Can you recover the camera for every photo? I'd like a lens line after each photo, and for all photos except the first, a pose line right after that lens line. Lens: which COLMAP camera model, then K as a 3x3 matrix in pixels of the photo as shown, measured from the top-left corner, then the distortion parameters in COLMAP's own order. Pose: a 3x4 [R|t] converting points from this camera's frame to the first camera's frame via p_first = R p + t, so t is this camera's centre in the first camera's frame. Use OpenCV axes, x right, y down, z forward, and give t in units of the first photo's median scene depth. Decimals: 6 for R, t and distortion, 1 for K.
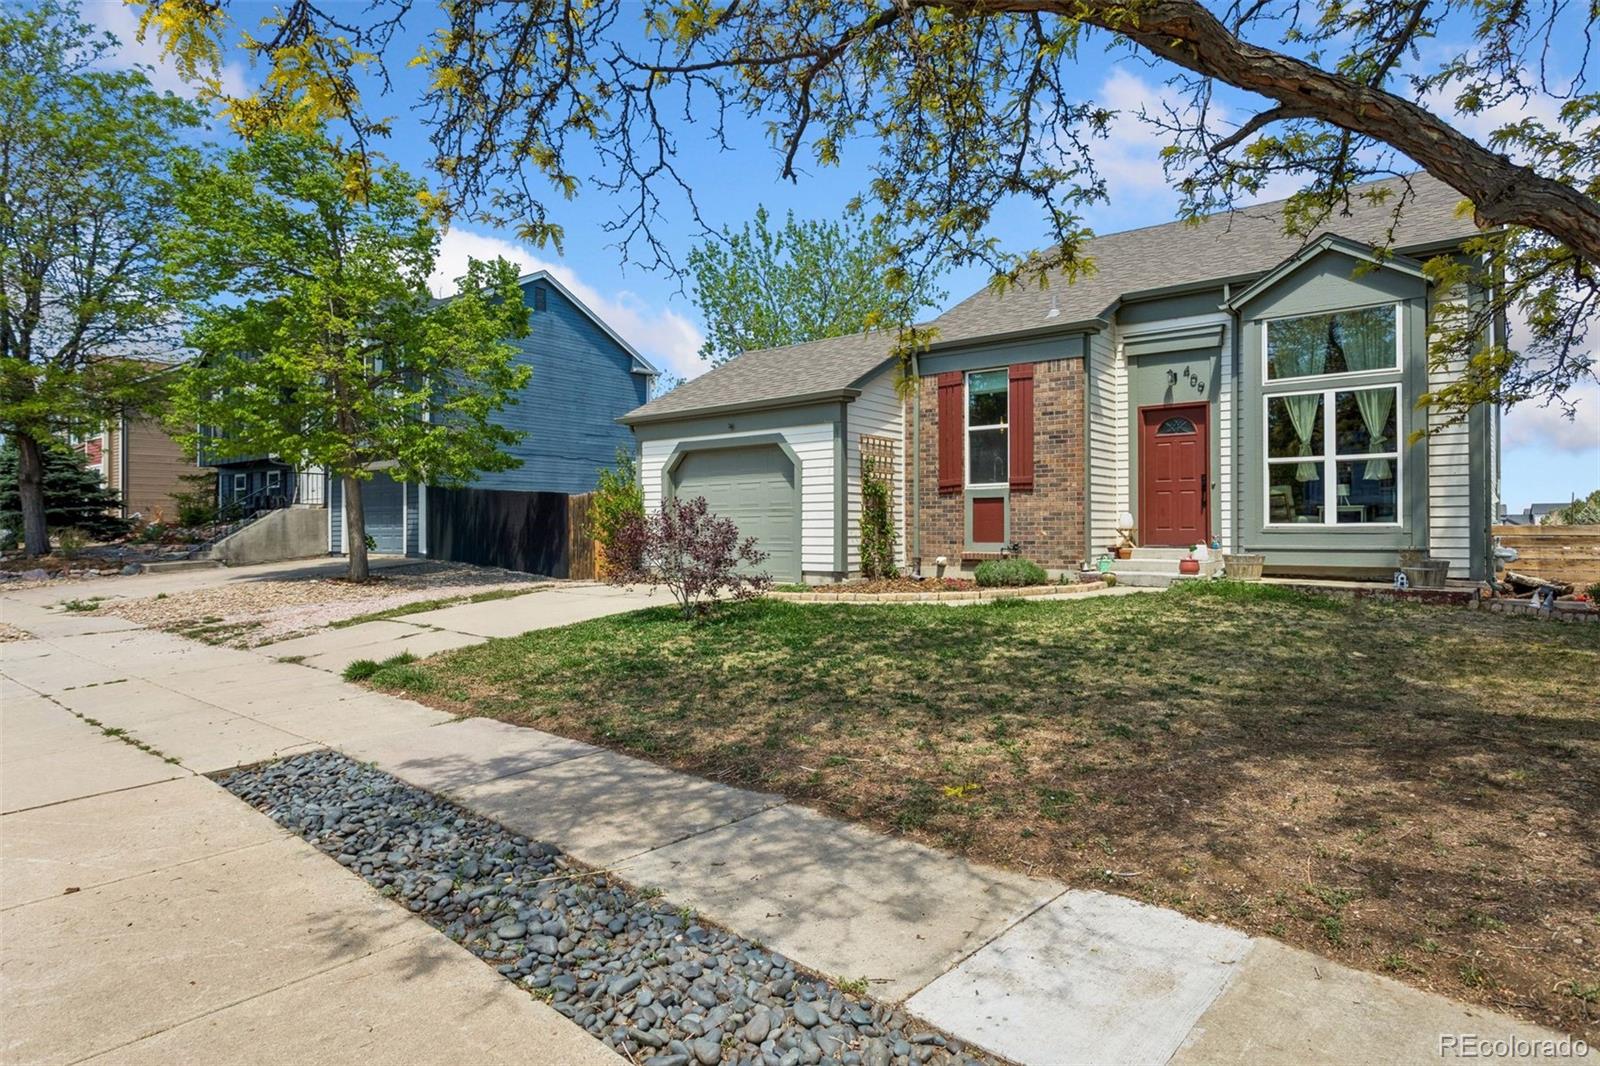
lens RADIAL K [[911.7, 0, 800.5], [0, 911.7, 520.4], [0, 0, 1]] dist [-0.002326, 0.000074]
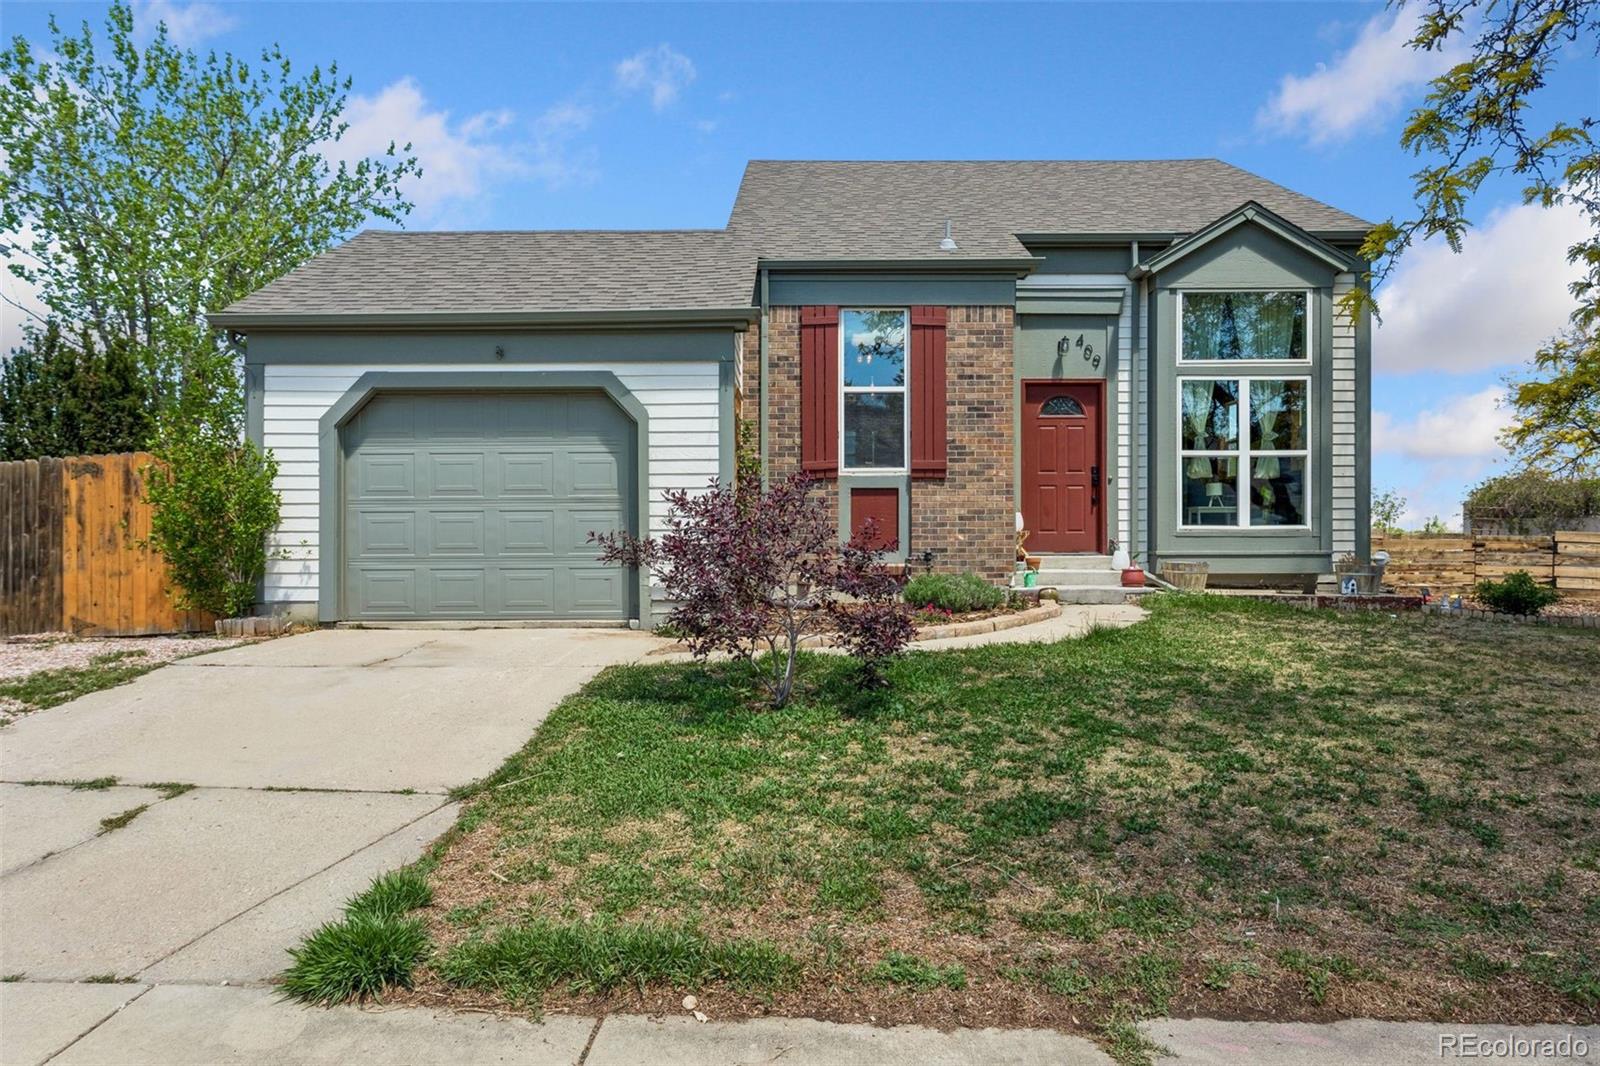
lens RADIAL K [[1106.4, 0, 800.0], [0, 1106.4, 533.0], [0, 0, 1]] dist [-0.001101, 0.001837]
pose [[0.785071, 0.000533, 0.619406, -0.397840], [-0.006274, 0.999955, 0.007091, 0.004865], [-0.619374, -0.009453, 0.785039, 0.374002]]
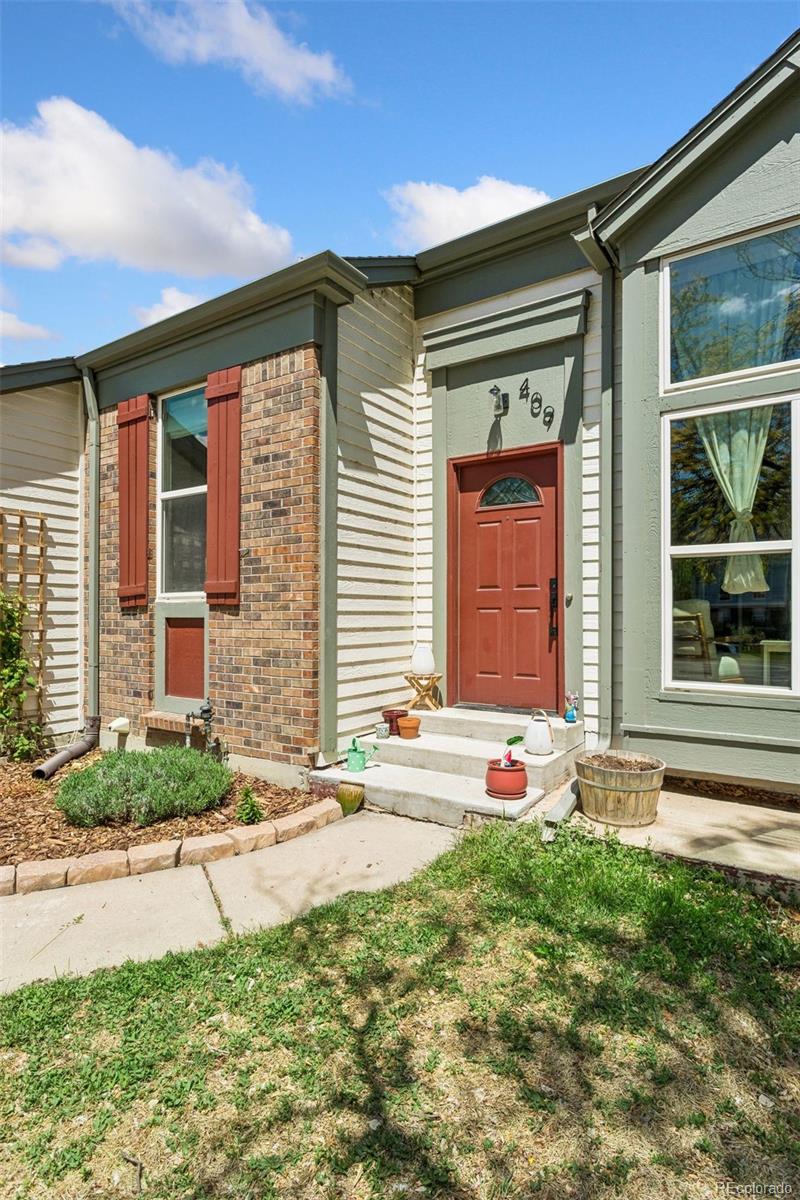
lens RADIAL K [[618.2, 0, 400.8], [0, 618.2, 610.4], [0, 0, 1]] dist [0.003850, 0.000033]
pose [[0.996364, 0.001769, 0.085185, 0.322178], [-0.002136, 0.999989, 0.004225, -0.033109], [-0.085176, -0.004391, 0.996356, 0.643704]]
